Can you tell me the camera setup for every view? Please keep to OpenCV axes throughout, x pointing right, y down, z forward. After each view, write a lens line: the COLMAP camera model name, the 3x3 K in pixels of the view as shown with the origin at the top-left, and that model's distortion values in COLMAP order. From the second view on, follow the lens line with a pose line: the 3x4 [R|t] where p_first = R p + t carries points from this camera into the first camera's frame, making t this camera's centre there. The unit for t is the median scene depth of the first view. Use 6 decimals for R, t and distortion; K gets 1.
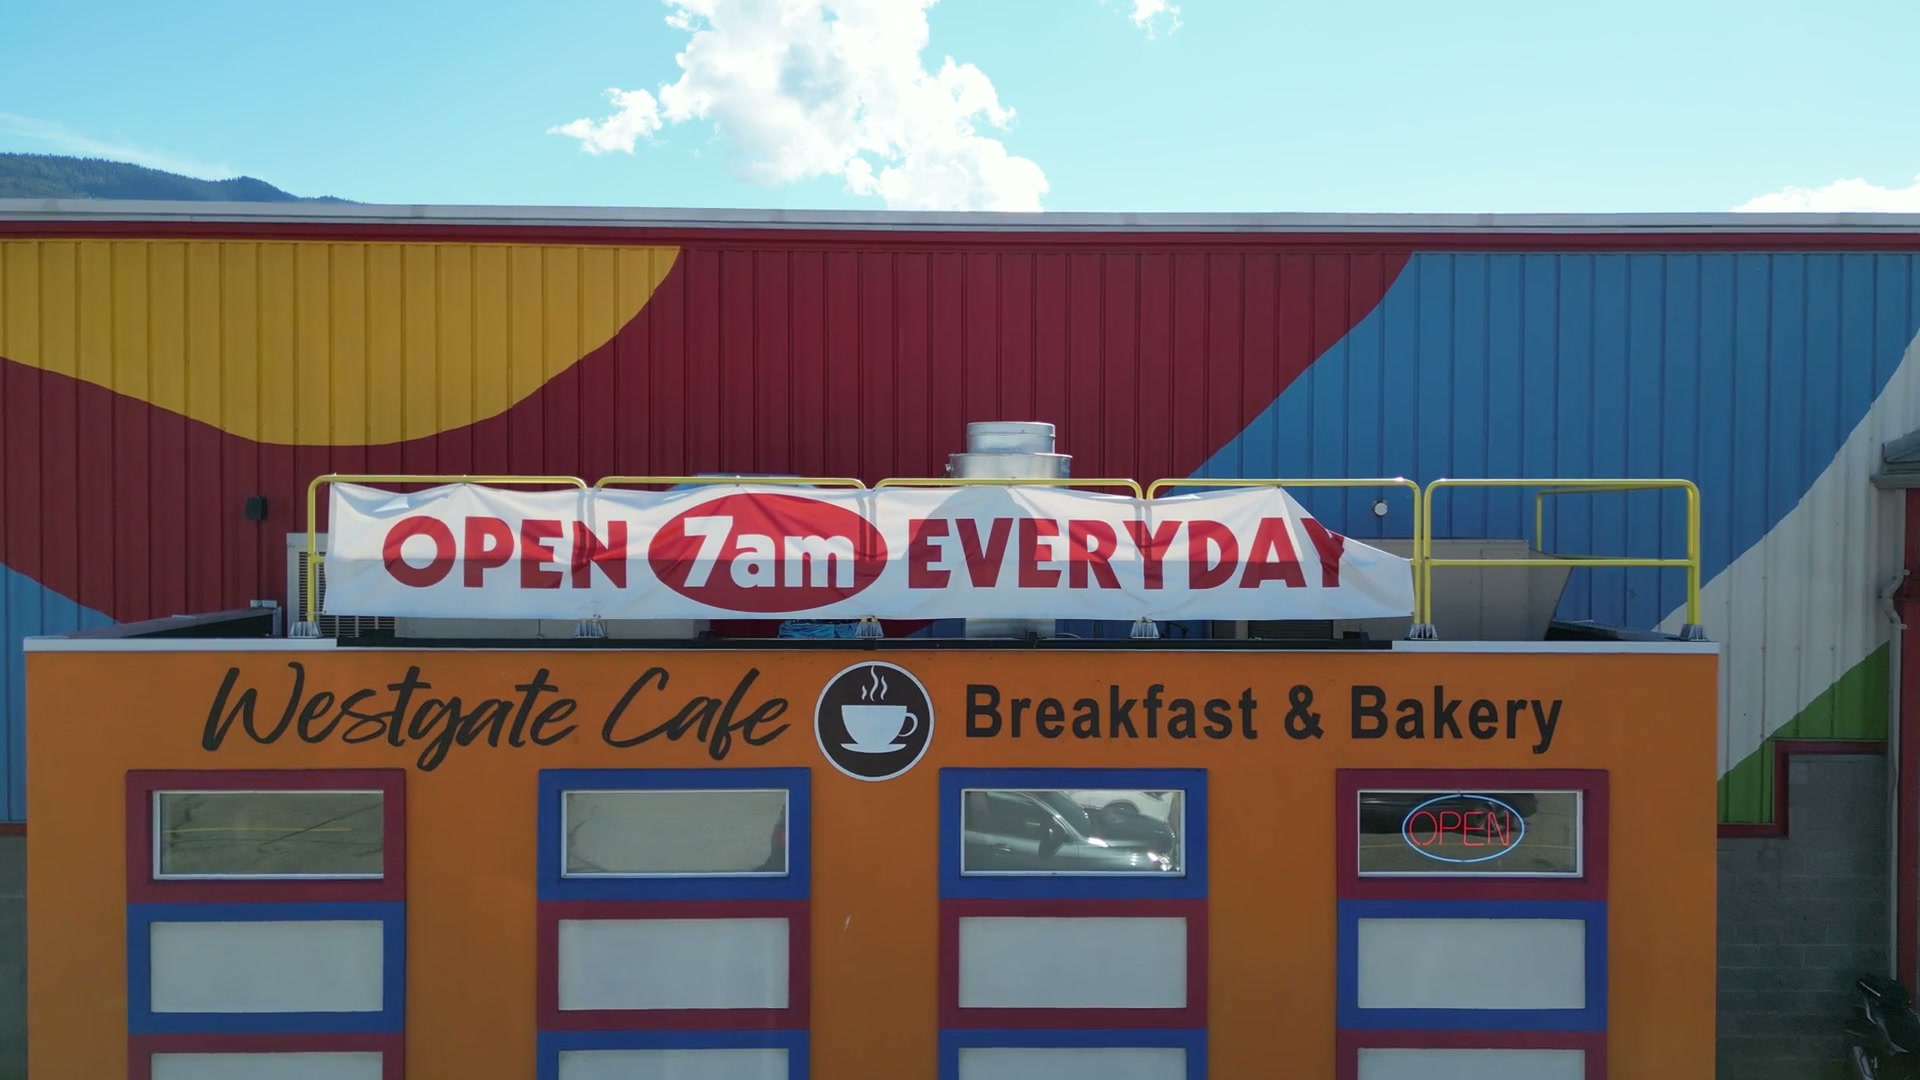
lens RADIAL K [[1430.9, 0, 961.0], [0, 1430.9, 530.5], [0, 0, 1]] dist [0.077737, -0.094232]
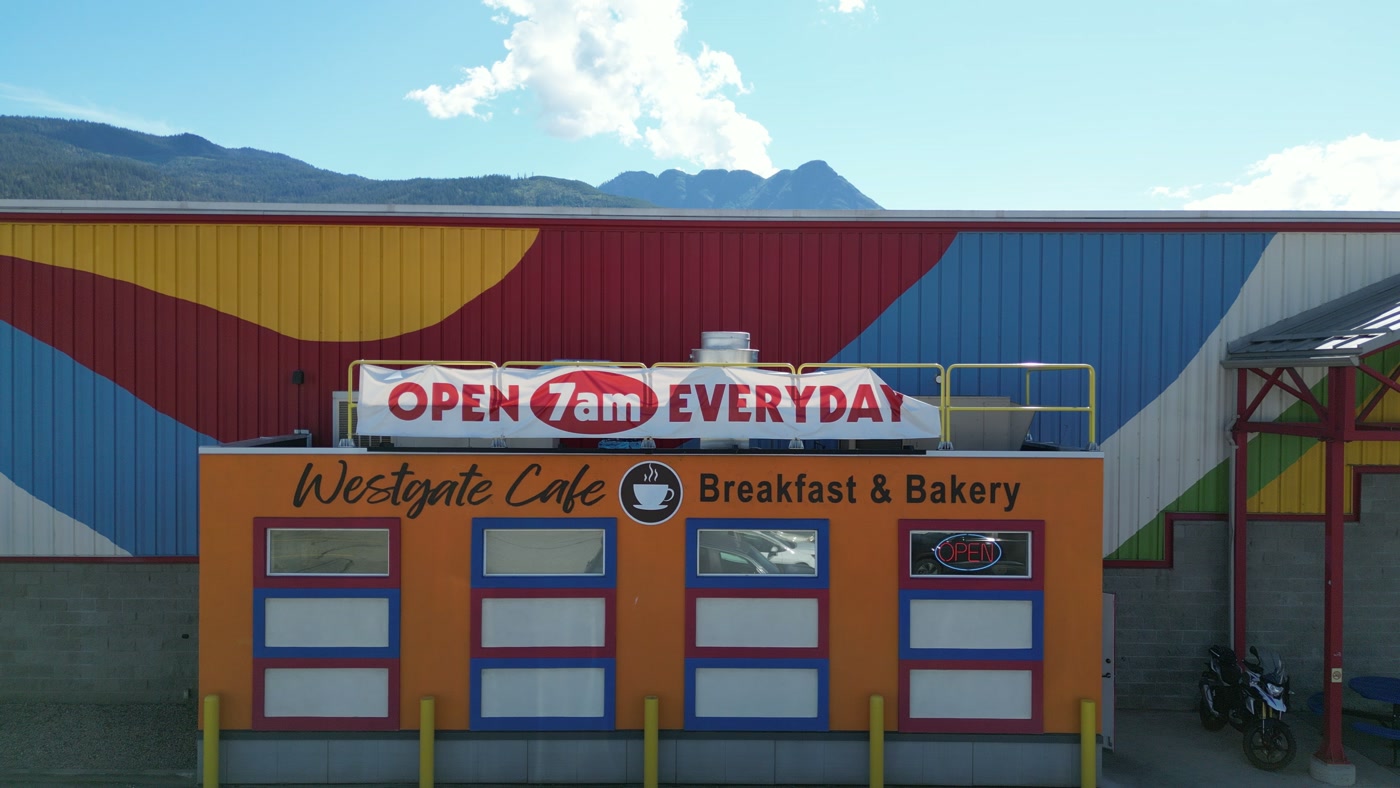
lens RADIAL K [[1043.4, 0, 700.7], [0, 1043.4, 387.1], [0, 0, 1]] dist [0.077737, -0.094232]
pose [[0.999986, 0.002482, -0.004627, 0.010304], [-0.002500, 0.999989, -0.003895, 0.000403], [0.004617, 0.003907, 0.999982, -0.357032]]
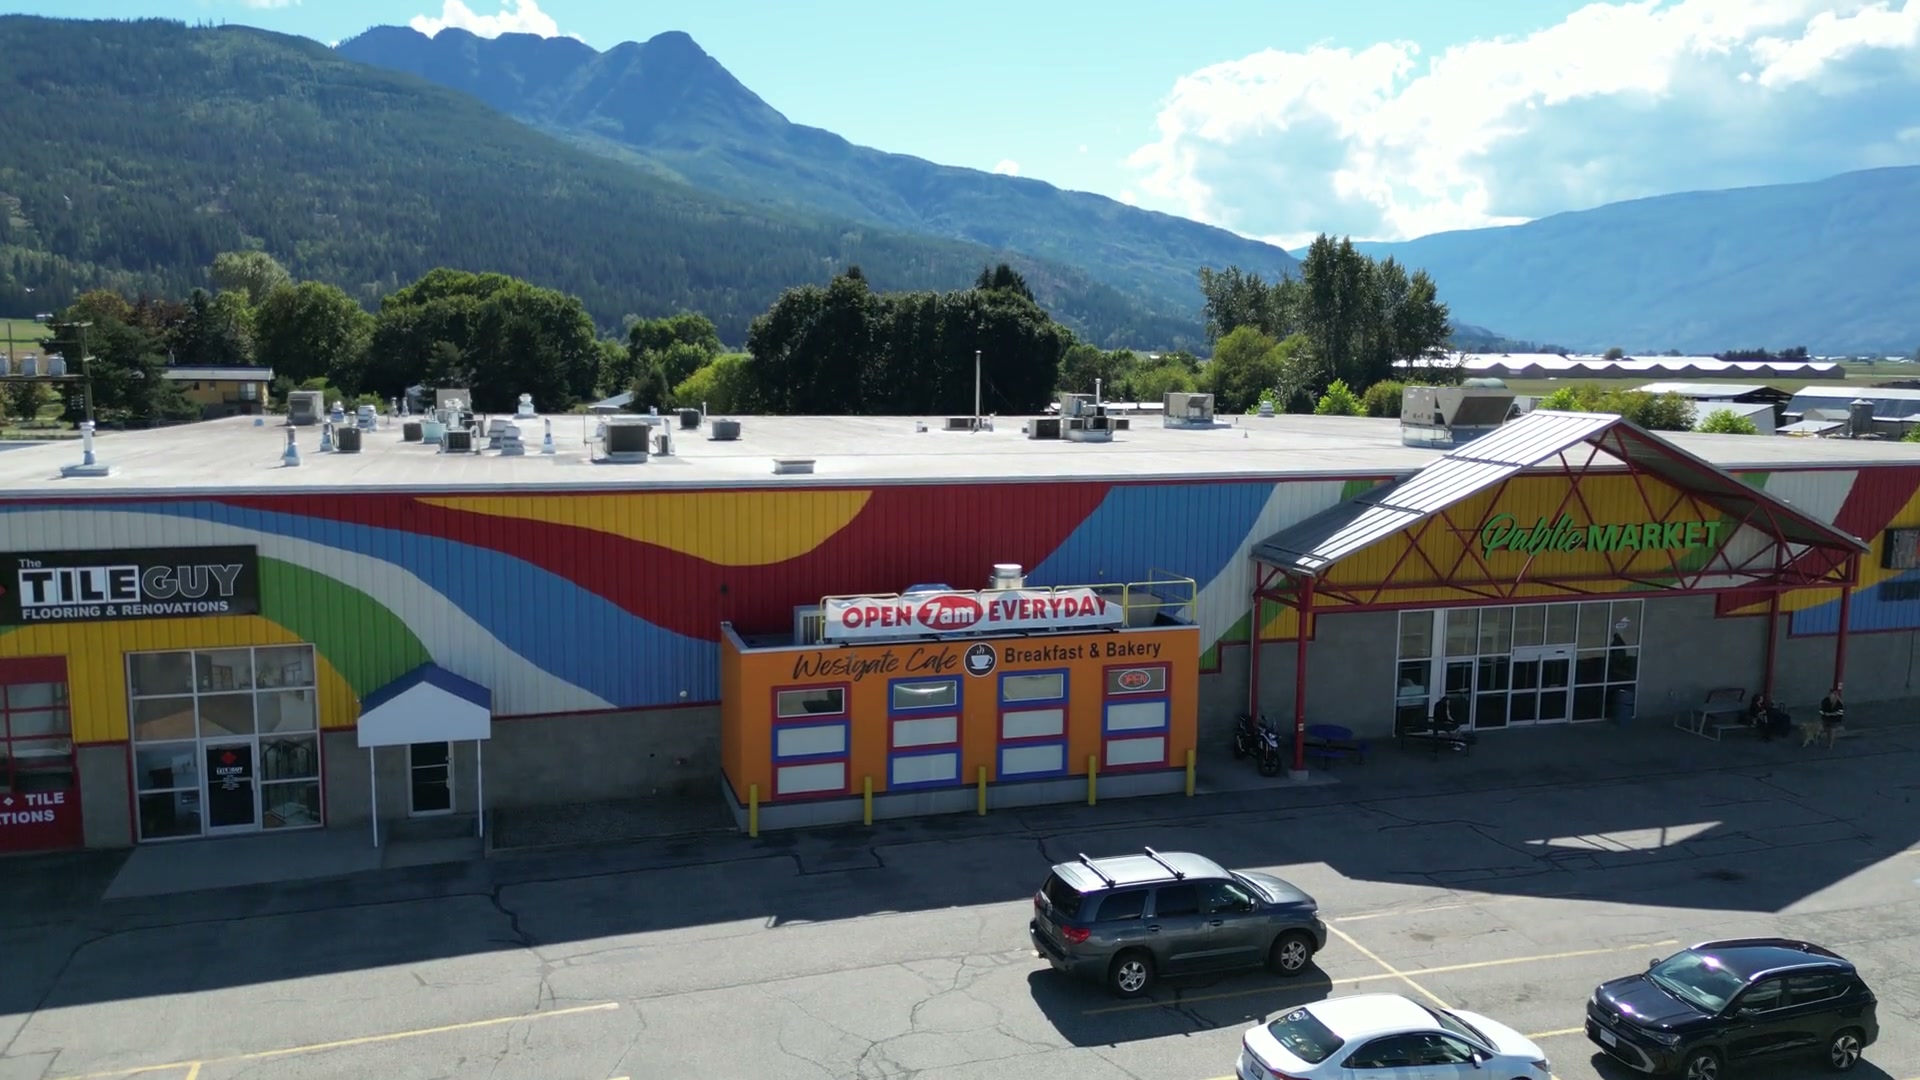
lens RADIAL K [[1420.9, 0, 966.6], [0, 1420.9, 532.7], [0, 0, 1]] dist [0.084424, -0.094293]
pose [[0.955051, -0.030999, 0.294817, -1.089859], [-0.003706, 0.993192, 0.116433, -0.569297], [-0.296419, -0.112292, 0.948433, -2.201812]]
